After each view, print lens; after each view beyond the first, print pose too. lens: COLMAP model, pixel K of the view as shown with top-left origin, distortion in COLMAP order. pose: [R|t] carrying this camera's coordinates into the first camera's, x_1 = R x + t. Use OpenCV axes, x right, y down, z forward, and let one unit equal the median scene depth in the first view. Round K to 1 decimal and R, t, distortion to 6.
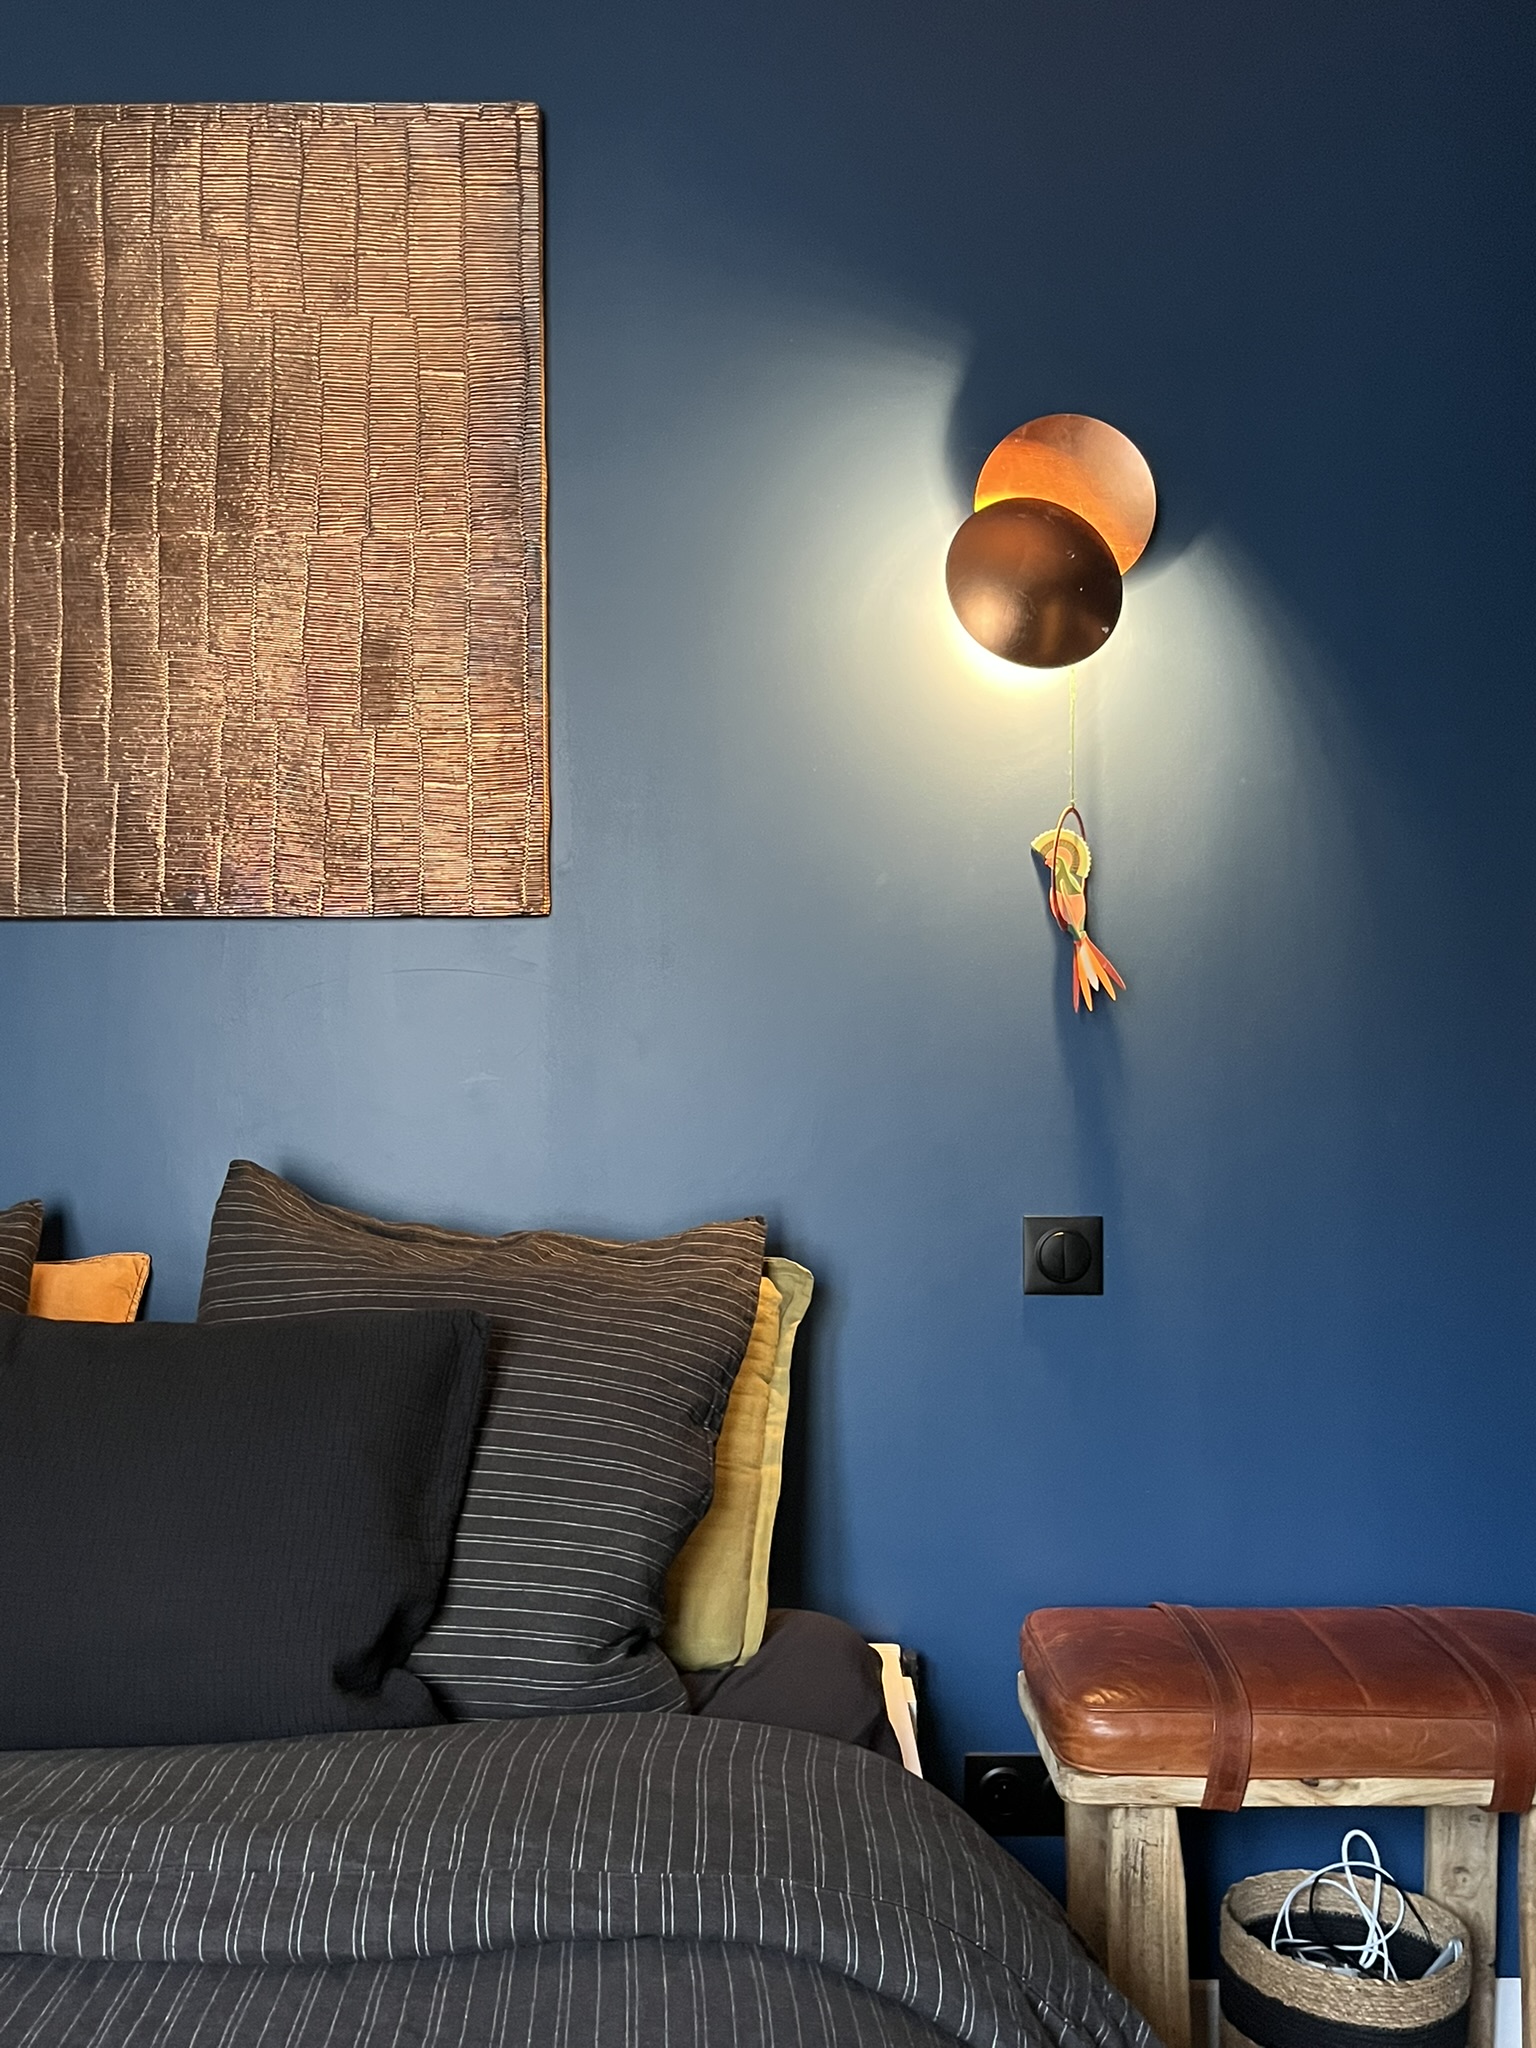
lens RADIAL K [[1868.6, 0, 761.2], [0, 1868.6, 1019.1], [0, 0, 1]] dist [-0.009764, 0.000000]
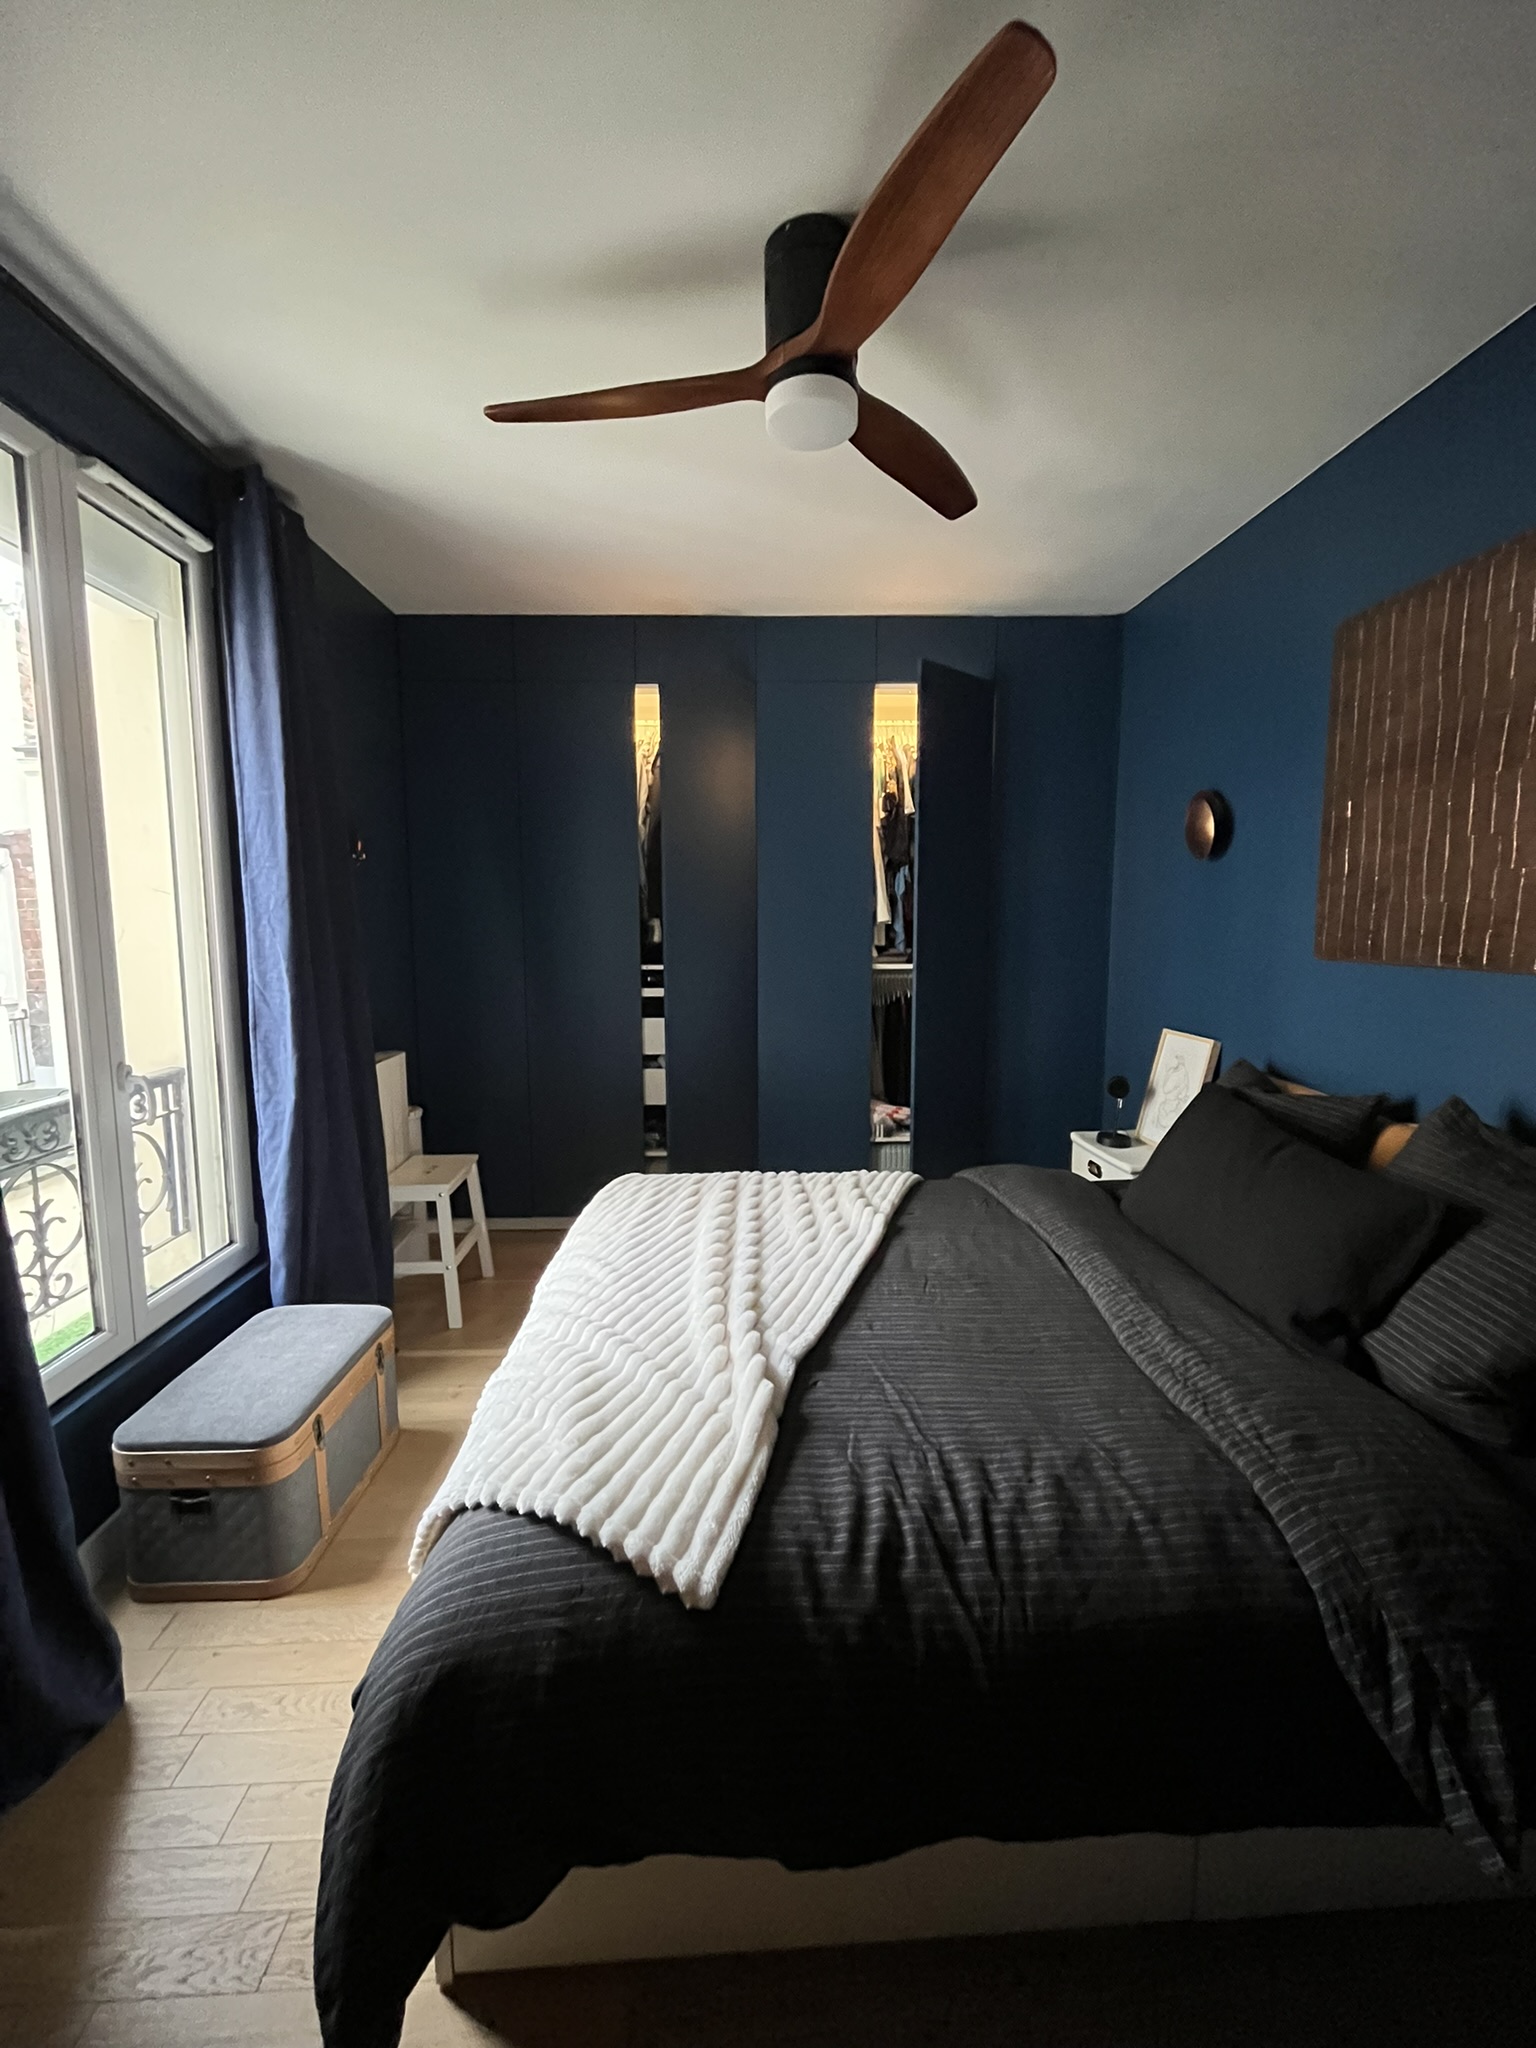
lens RADIAL K [[829.0, 0, 773.3], [0, 829.0, 1016.9], [0, 0, 1]] dist [-0.002680, 0.000320]
pose [[0.062982, 0.121567, -0.990583, 0.649461], [0.018162, 0.992250, 0.122927, -0.157061], [0.997849, -0.025733, 0.060286, 0.240003]]
